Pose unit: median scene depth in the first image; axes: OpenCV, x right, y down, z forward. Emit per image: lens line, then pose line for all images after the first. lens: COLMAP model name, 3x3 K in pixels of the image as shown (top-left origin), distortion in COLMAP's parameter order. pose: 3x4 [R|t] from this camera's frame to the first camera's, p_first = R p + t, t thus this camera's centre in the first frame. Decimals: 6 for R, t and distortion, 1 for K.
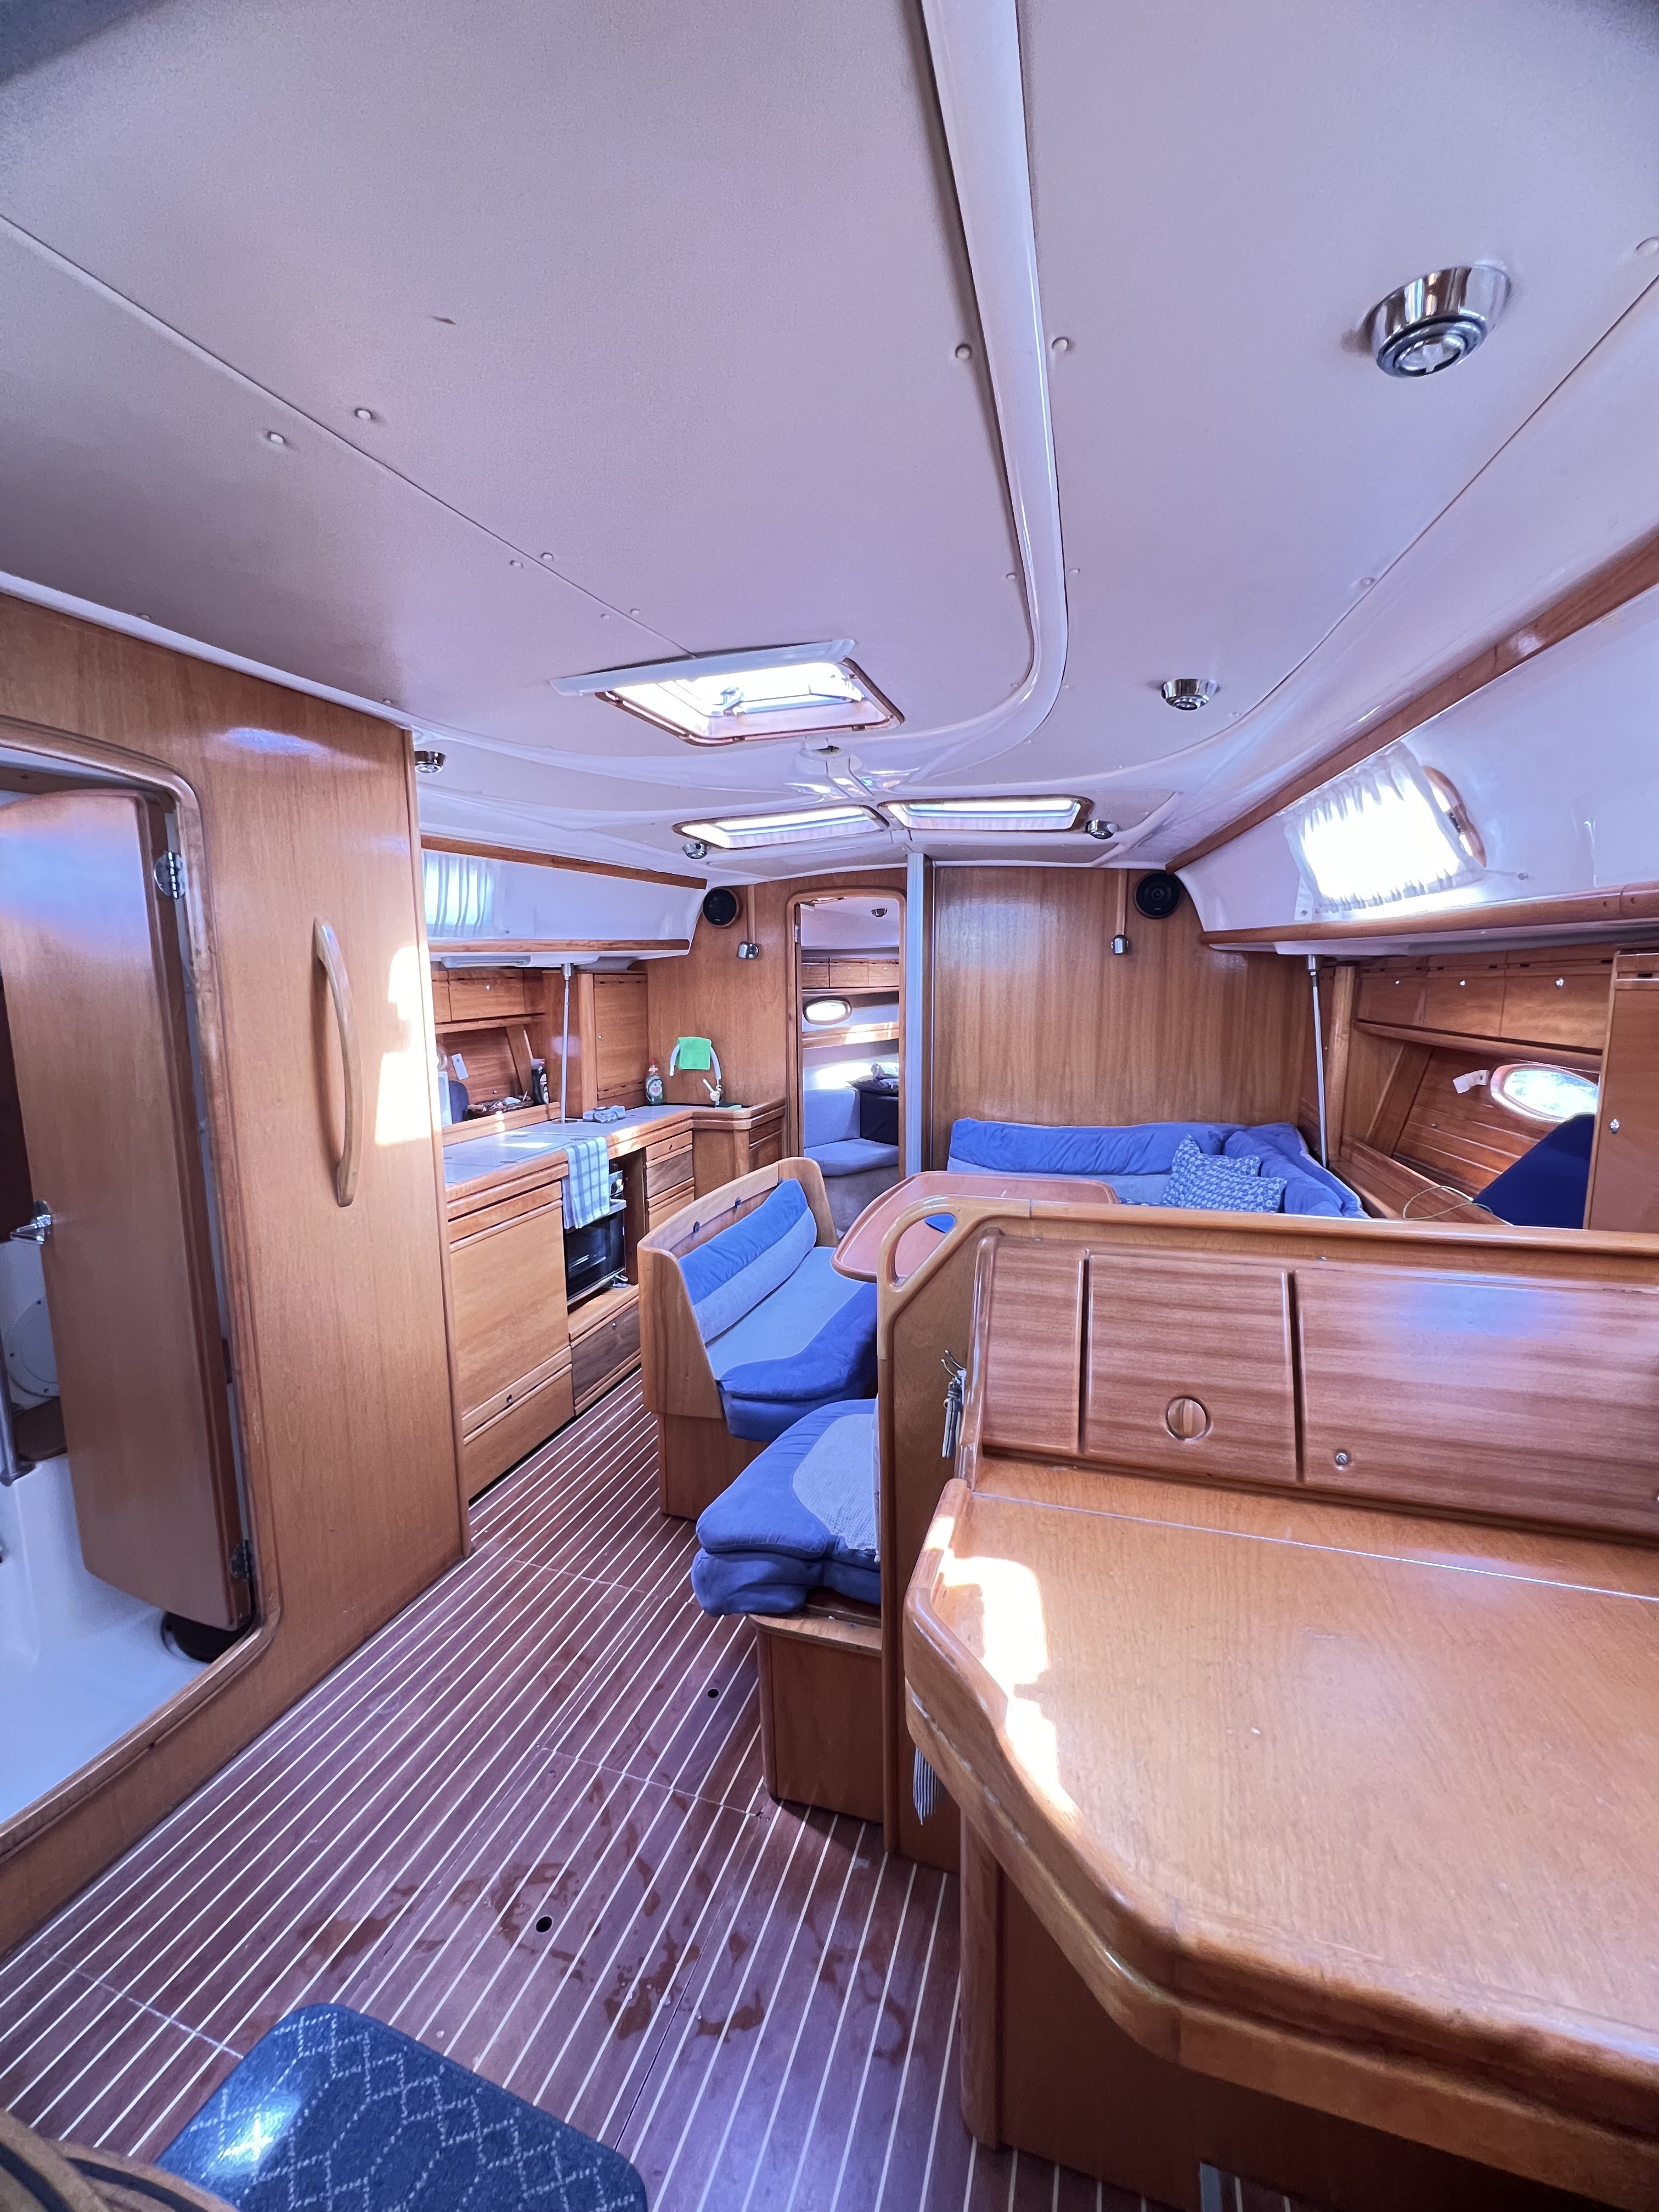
lens RADIAL K [[894.0, 0, 829.8], [0, 894.0, 1110.3], [0, 0, 1]] dist [-0.000722, 0.000024]
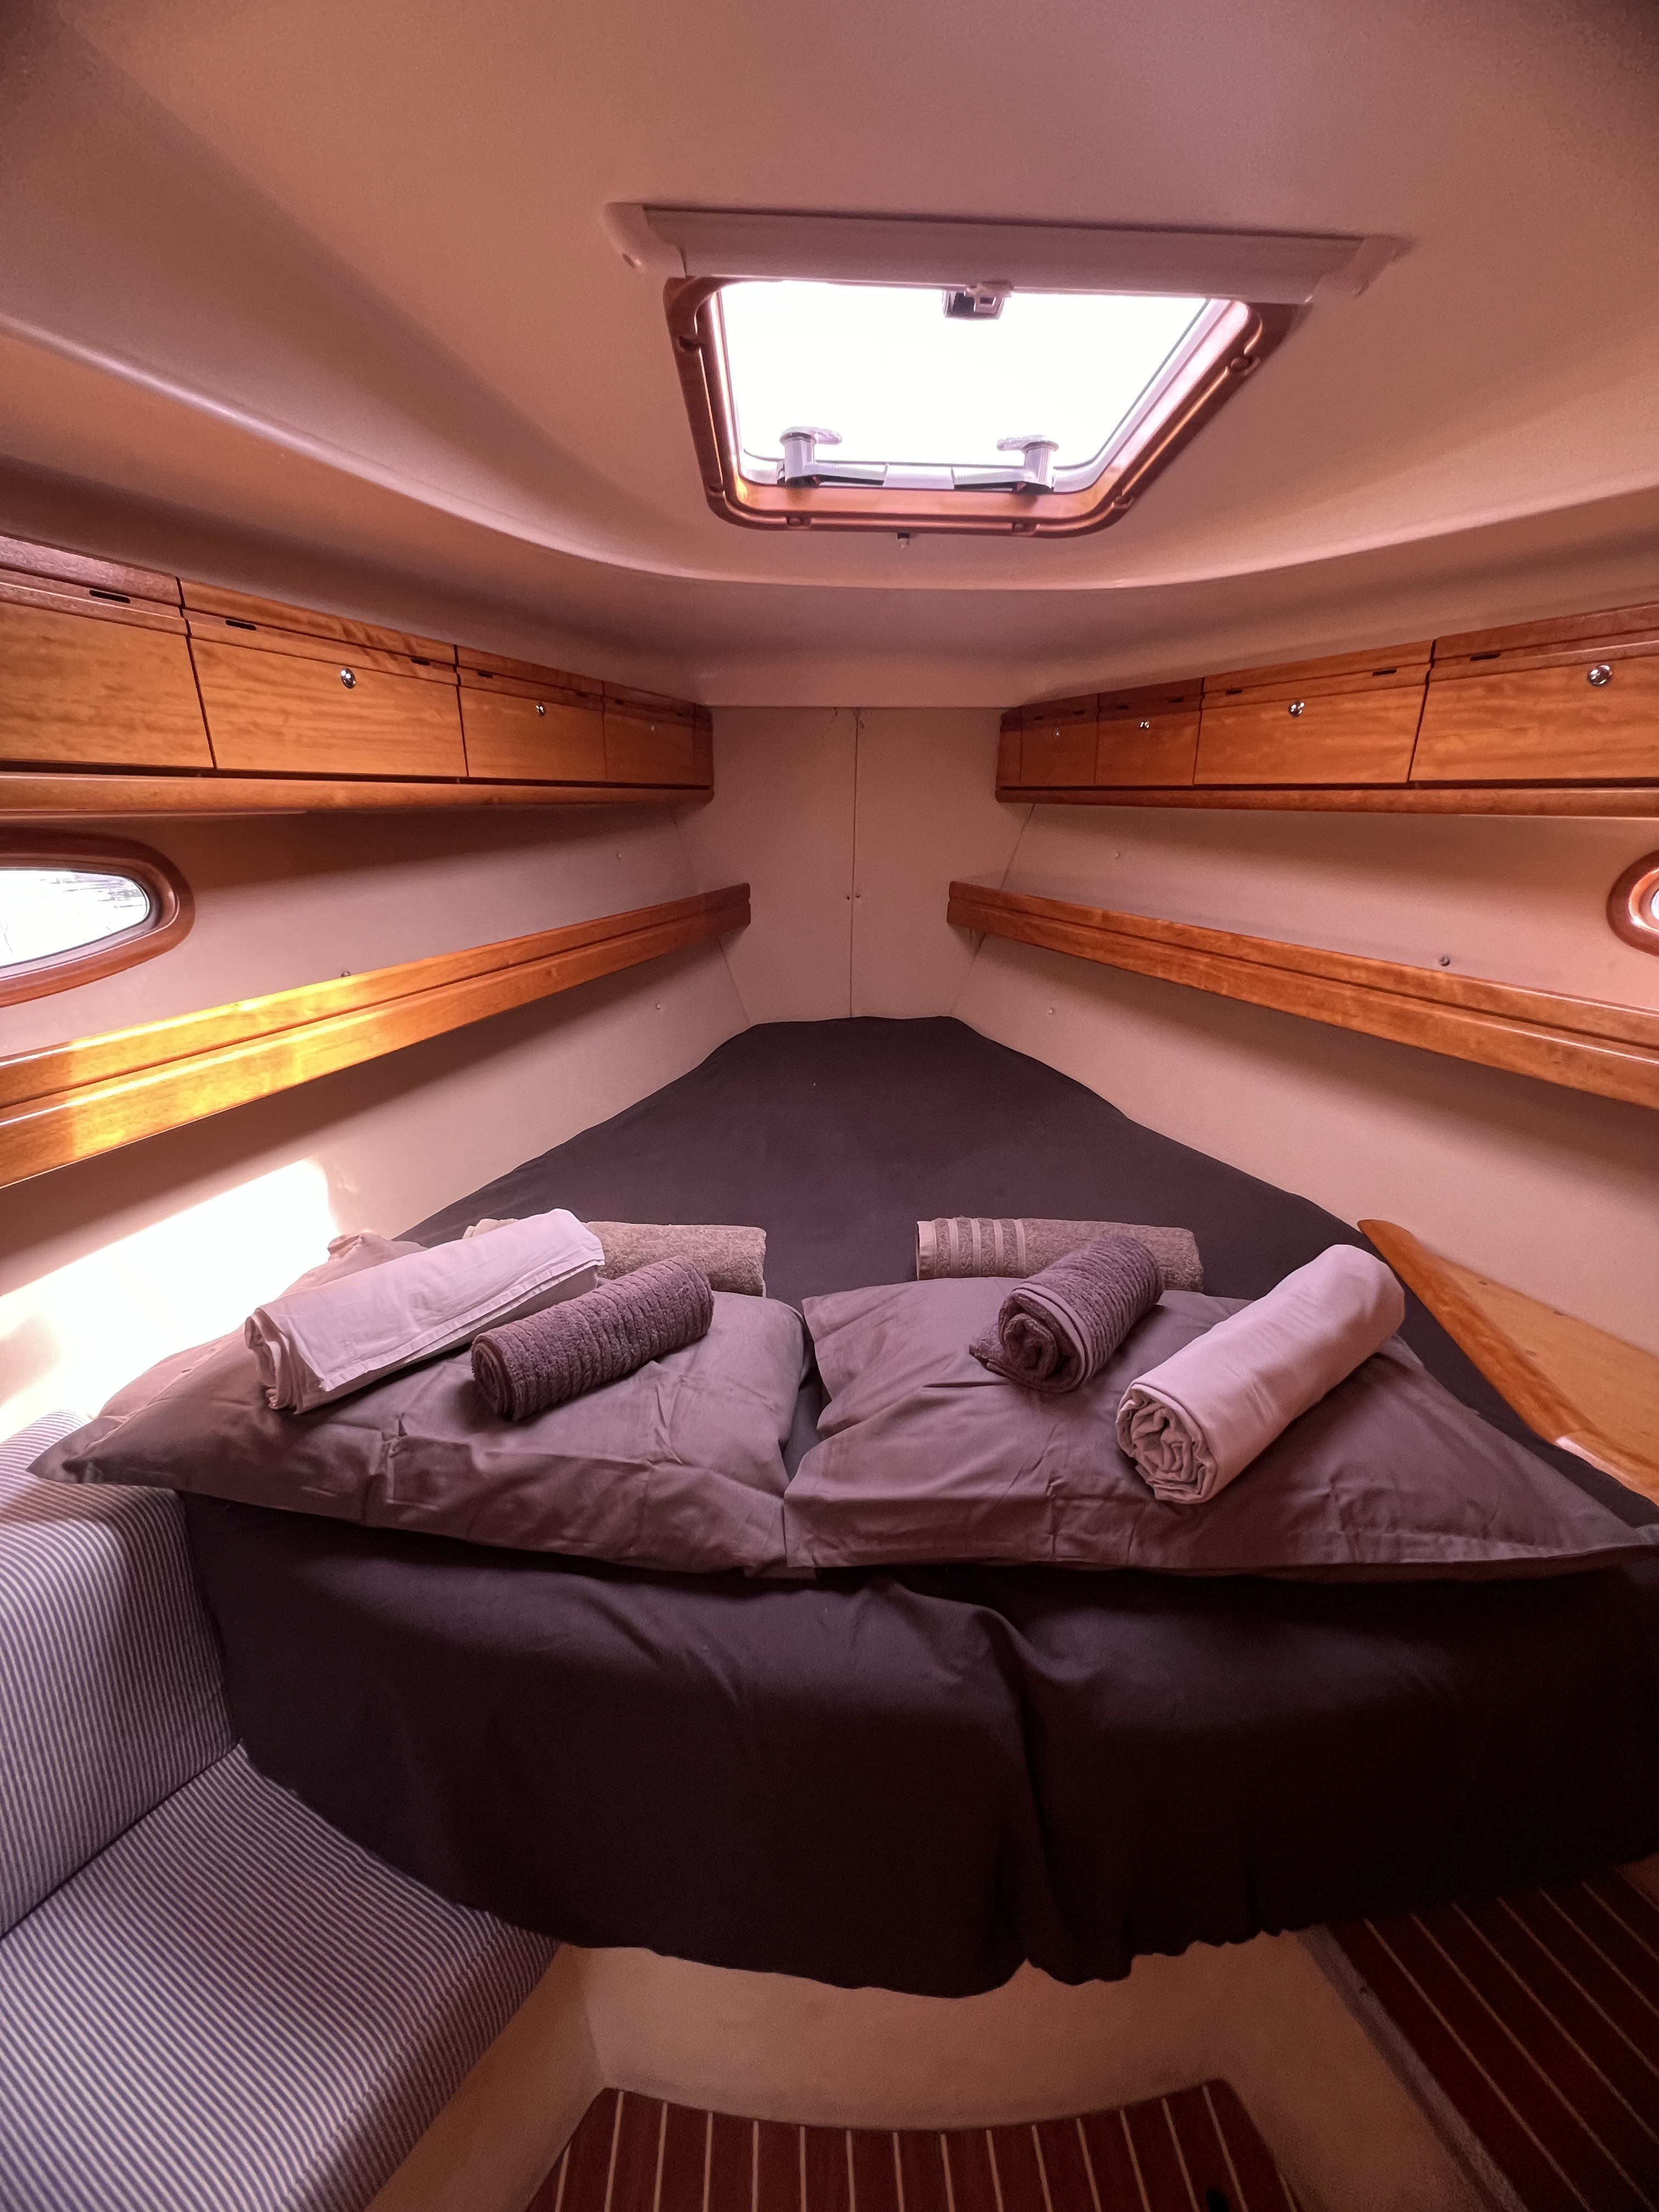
lens RADIAL K [[887.4, 0, 821.0], [0, 887.4, 1110.0], [0, 0, 1]] dist [-0.003141, -0.000354]
pose [[0.935643, -0.103145, 0.337539, 0.132737], [0.037877, 0.980165, 0.194528, -0.158373], [-0.350908, -0.169224, 0.920992, 1.223083]]
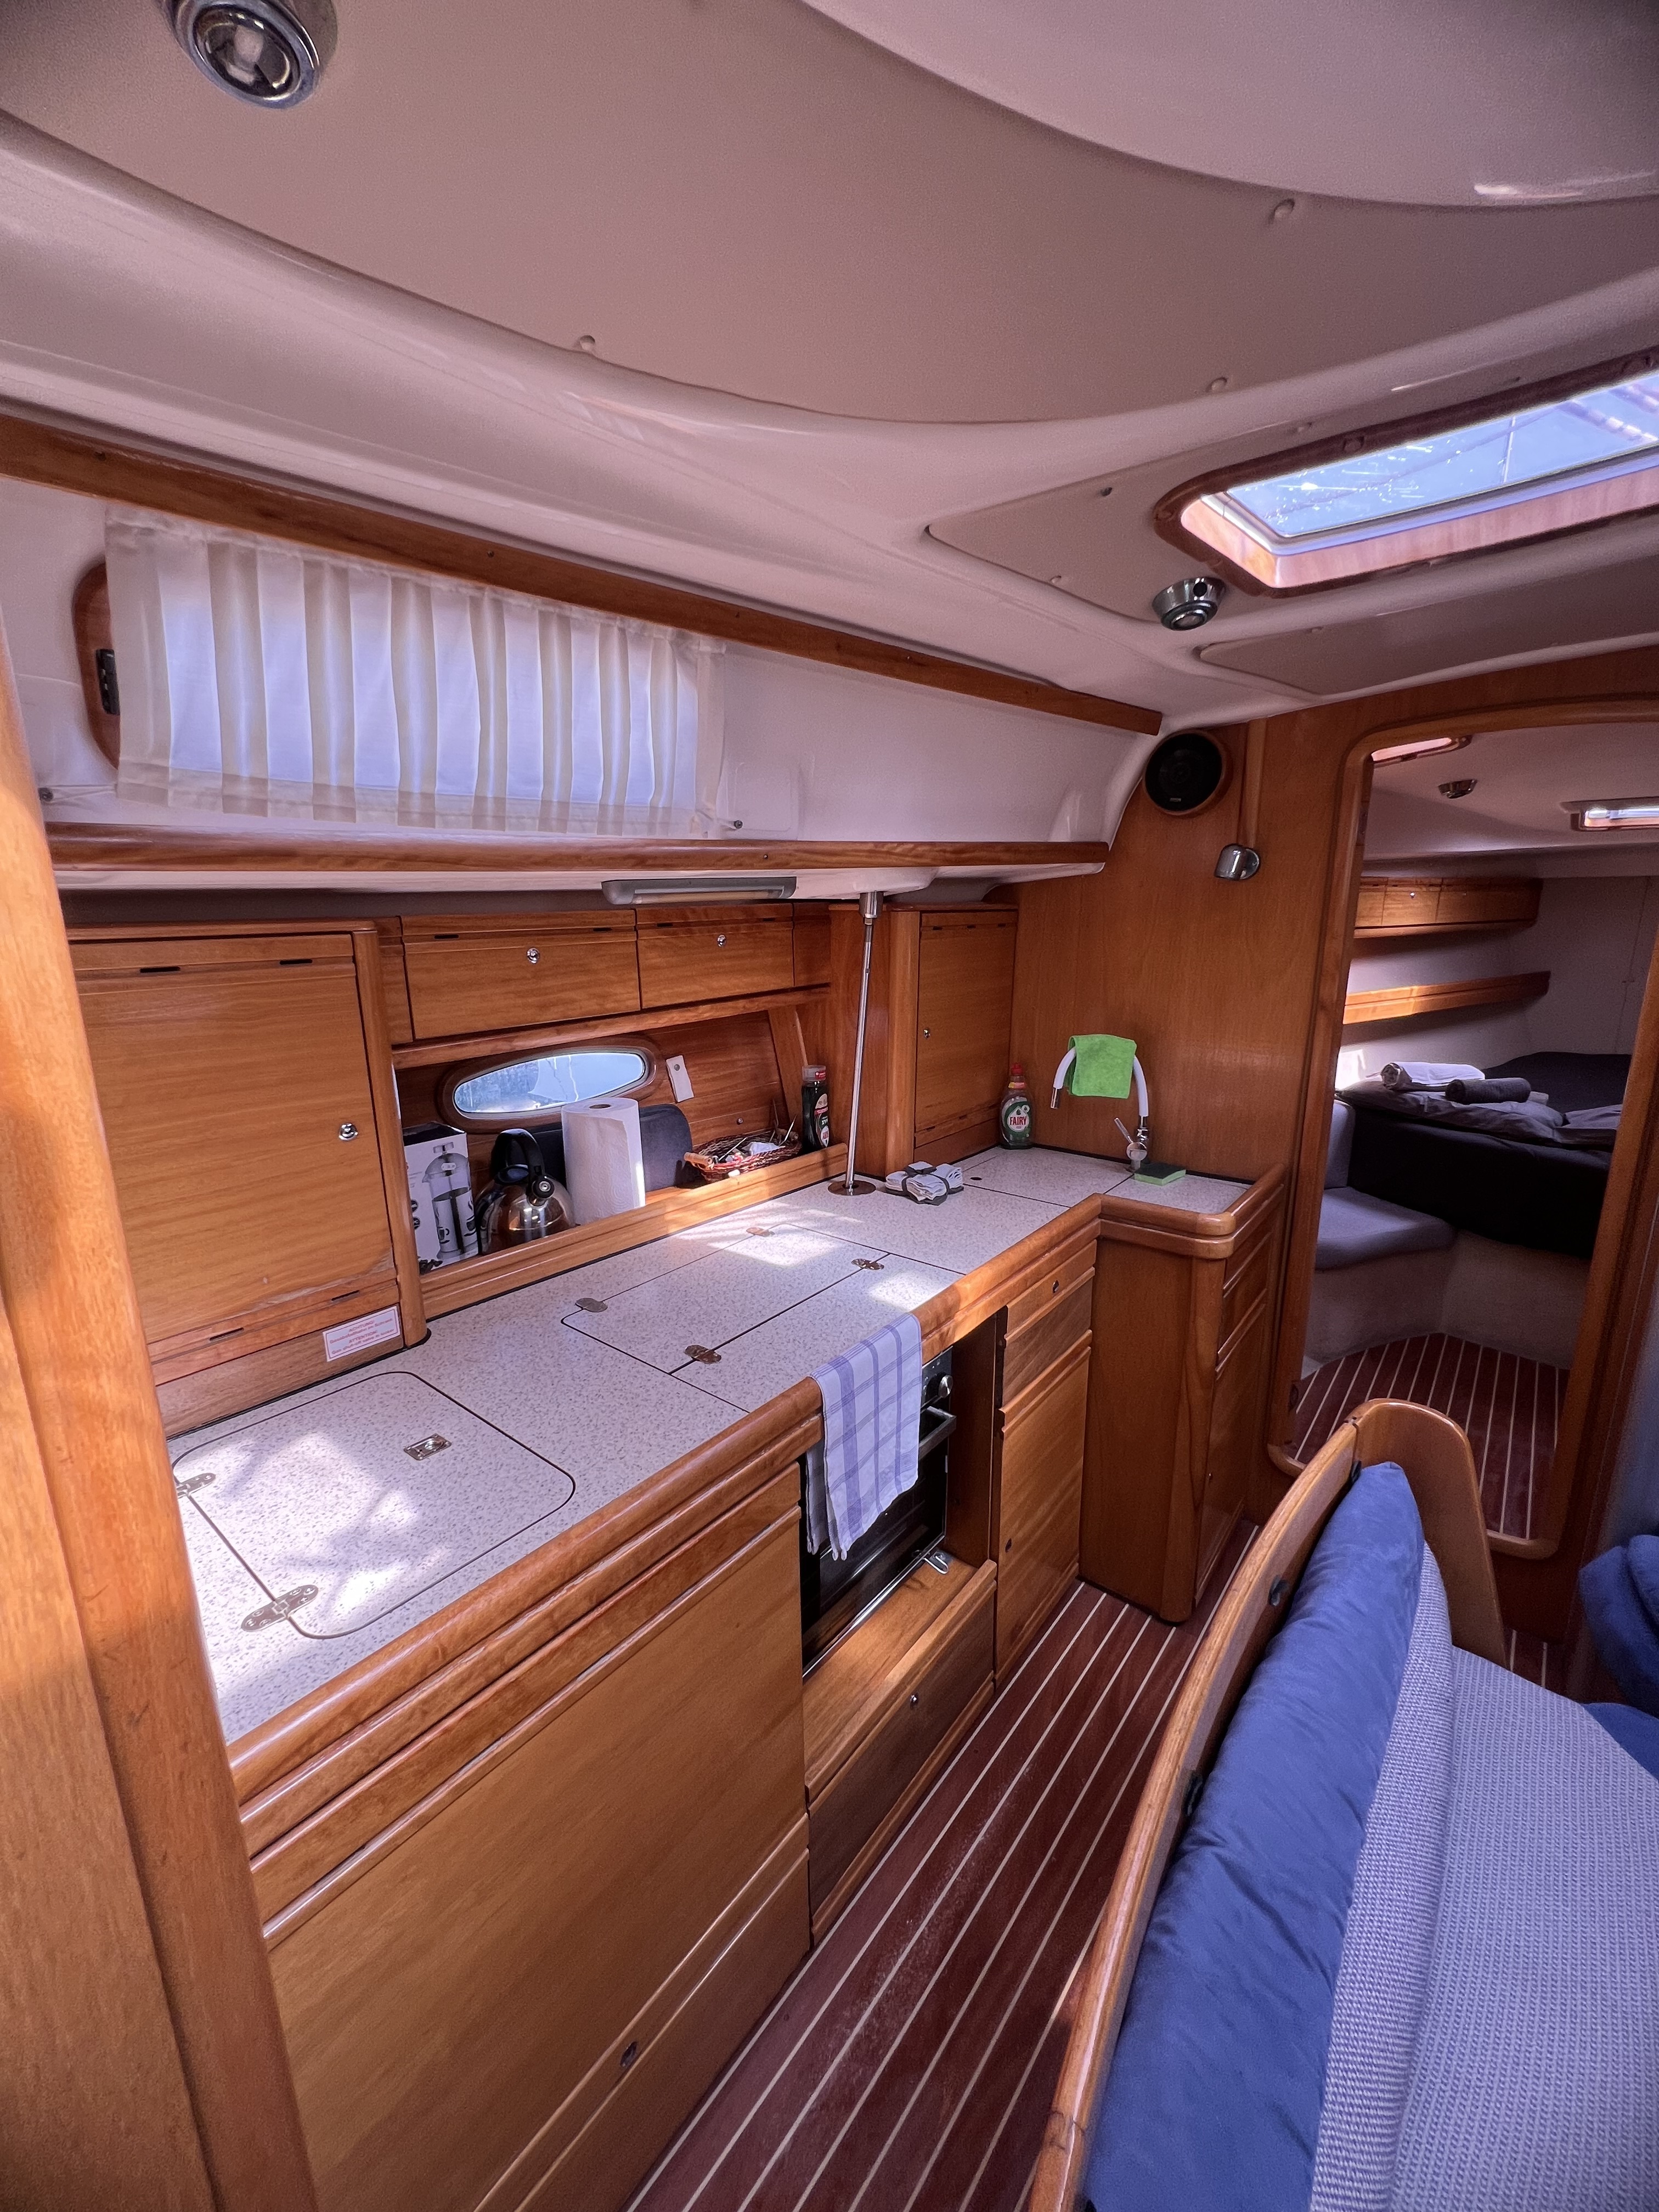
lens RADIAL K [[887.4, 0, 827.9], [0, 887.4, 1101.4], [0, 0, 1]] dist [-0.003141, -0.000354]
pose [[0.933317, 0.079002, -0.350254, -0.125281], [-0.050913, 0.994756, 0.088707, -0.086053], [0.355425, -0.064959, 0.932445, 0.493204]]
